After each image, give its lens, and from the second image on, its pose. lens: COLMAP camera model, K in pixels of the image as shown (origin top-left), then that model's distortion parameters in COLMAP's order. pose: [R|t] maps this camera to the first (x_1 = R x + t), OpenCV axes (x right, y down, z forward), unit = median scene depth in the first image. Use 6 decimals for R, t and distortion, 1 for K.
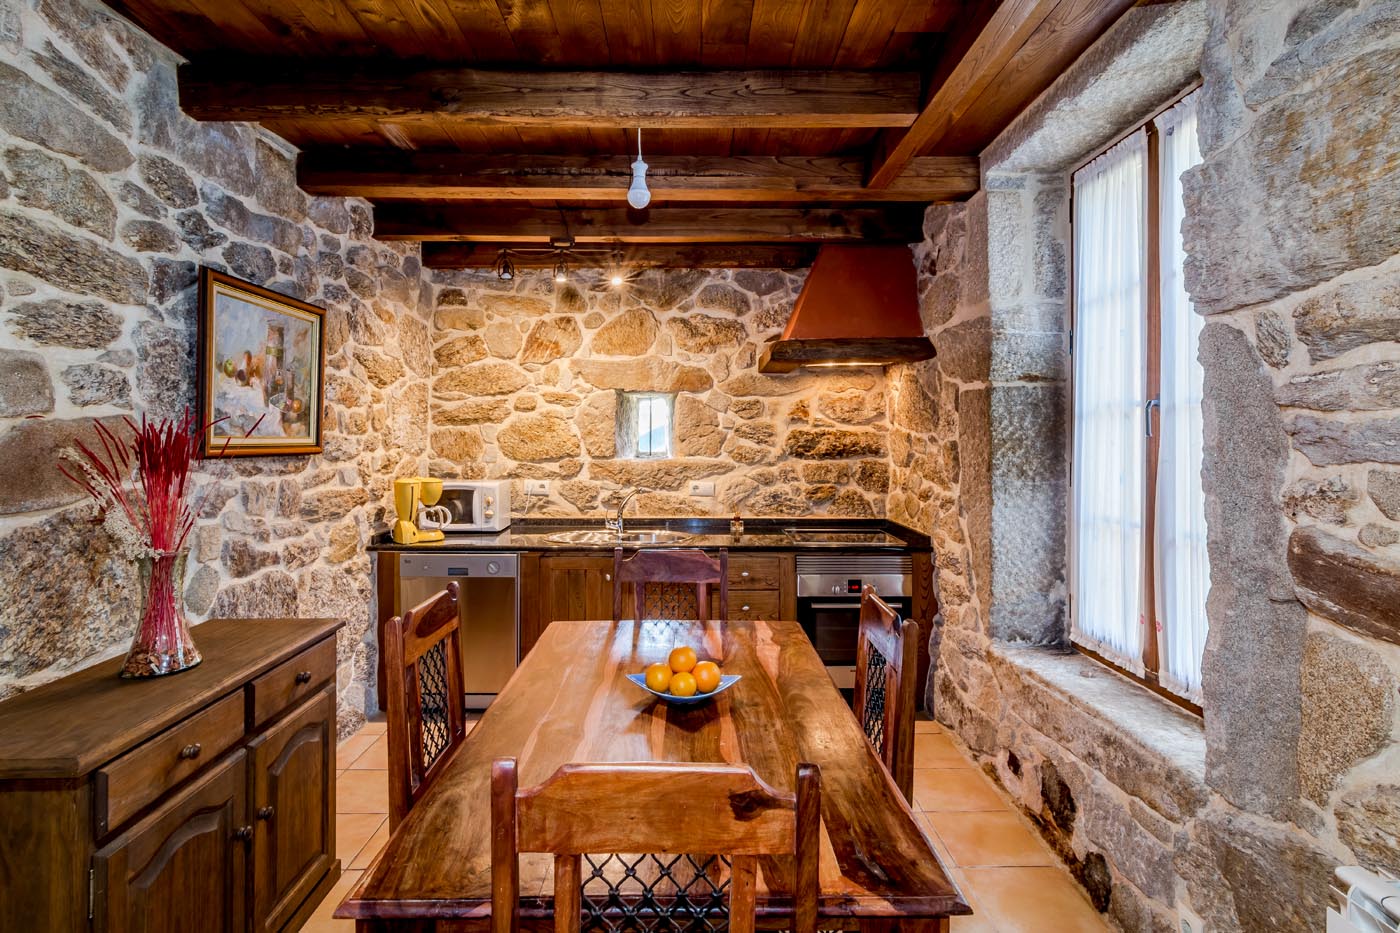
lens RADIAL K [[689.4, 0, 695.7], [0, 689.4, 431.4], [0, 0, 1]] dist [0.000314, 0.001166]
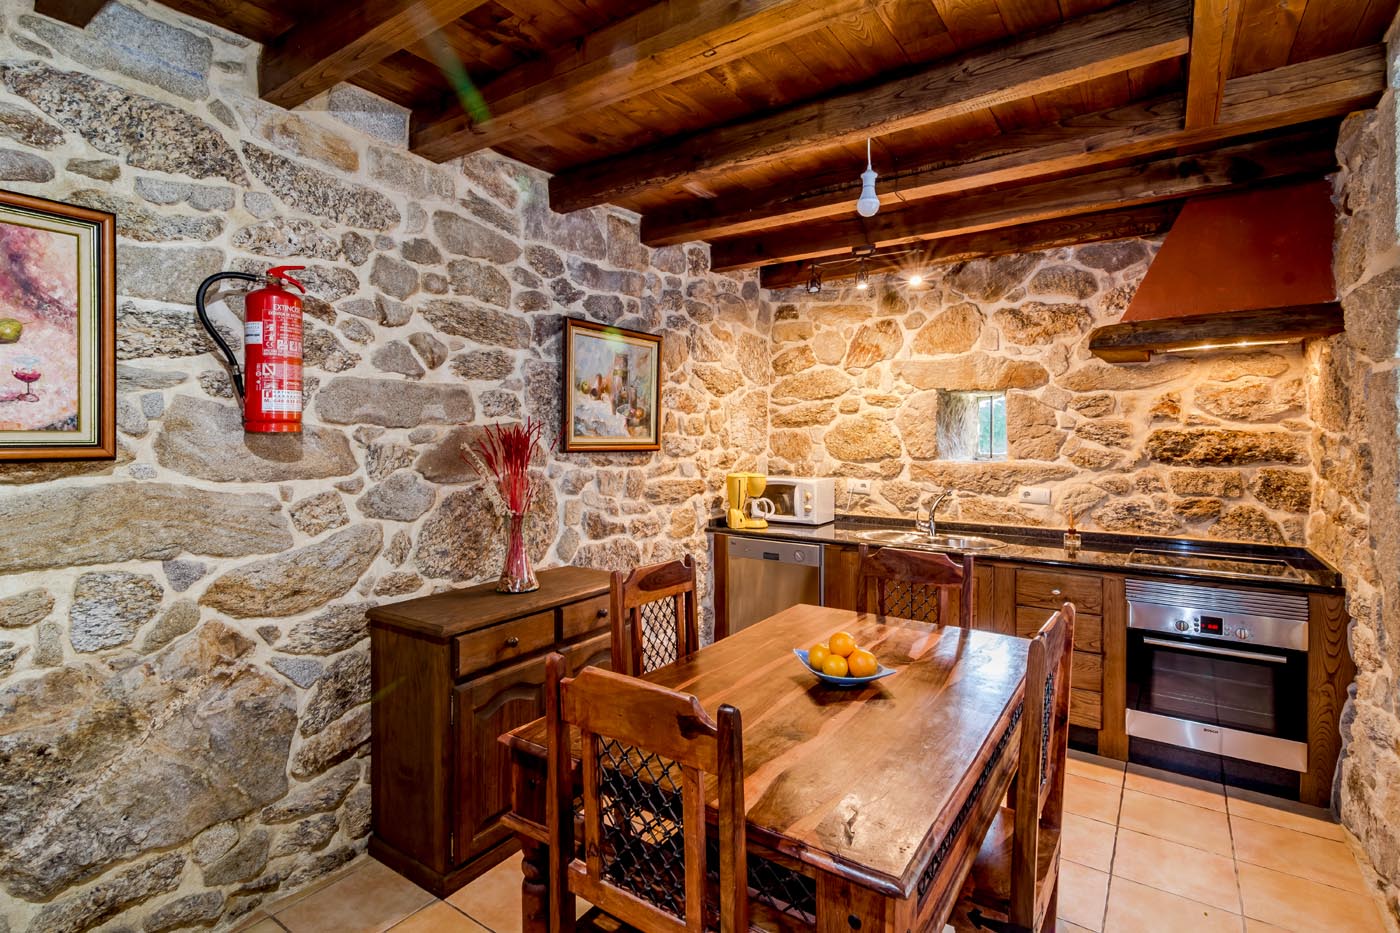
lens RADIAL K [[689.4, 0, 677.0], [0, 689.4, 440.3], [0, 0, 1]] dist [0.000314, 0.001166]
pose [[0.807357, 0.002814, -0.590056, 0.205393], [0.002971, 0.999957, 0.008834, 0.001933], [0.590055, -0.008885, 0.807314, -0.006365]]
